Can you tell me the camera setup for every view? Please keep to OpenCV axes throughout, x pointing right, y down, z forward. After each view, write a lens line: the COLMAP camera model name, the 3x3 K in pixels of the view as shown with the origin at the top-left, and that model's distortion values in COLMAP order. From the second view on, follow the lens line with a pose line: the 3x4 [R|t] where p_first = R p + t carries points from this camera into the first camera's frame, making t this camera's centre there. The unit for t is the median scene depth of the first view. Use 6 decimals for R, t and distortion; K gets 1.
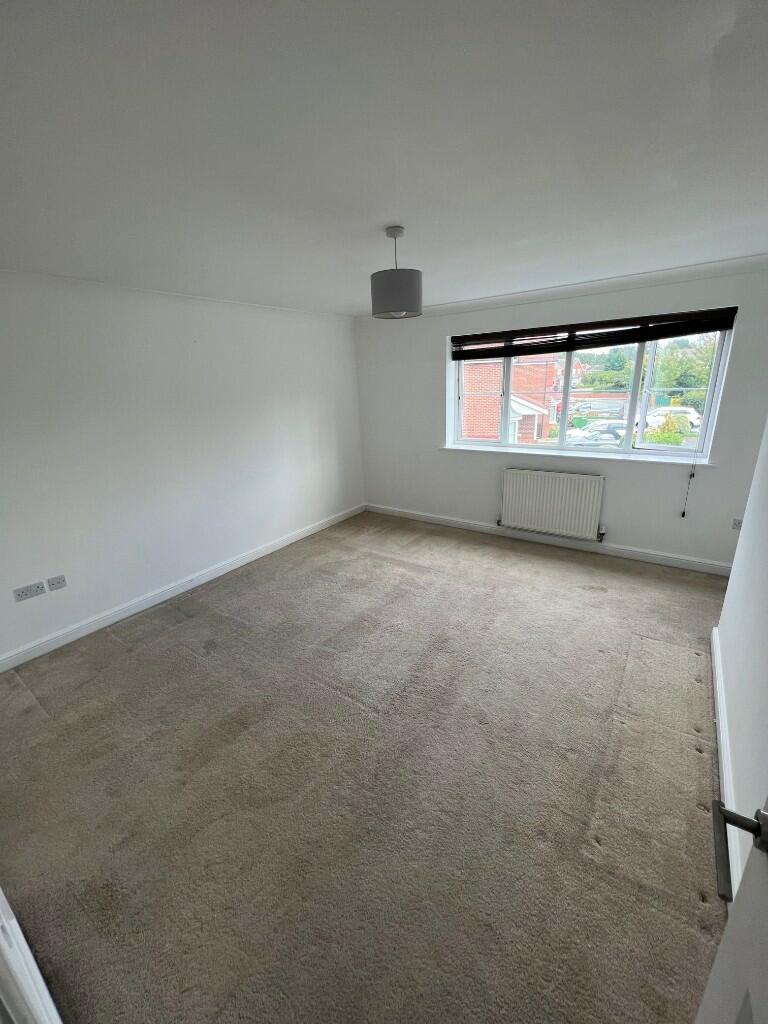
lens RADIAL K [[408.8, 0, 383.6], [0, 408.8, 510.5], [0, 0, 1]] dist [0.001062, 0.000153]
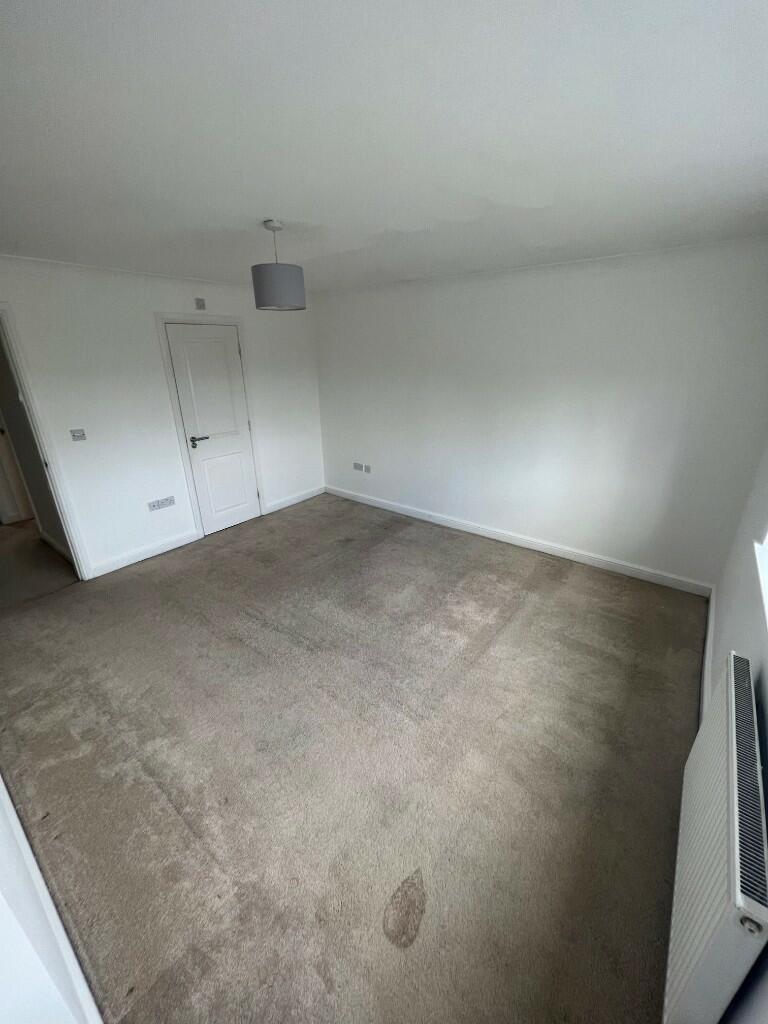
lens RADIAL K [[408.8, 0, 383.6], [0, 408.8, 510.5], [0, 0, 1]] dist [0.001062, 0.000153]
pose [[-0.045467, 0.405197, -0.913098, 0.631760], [-0.294429, 0.868006, 0.399847, -0.282641], [0.954591, 0.287023, 0.079836, 0.712110]]
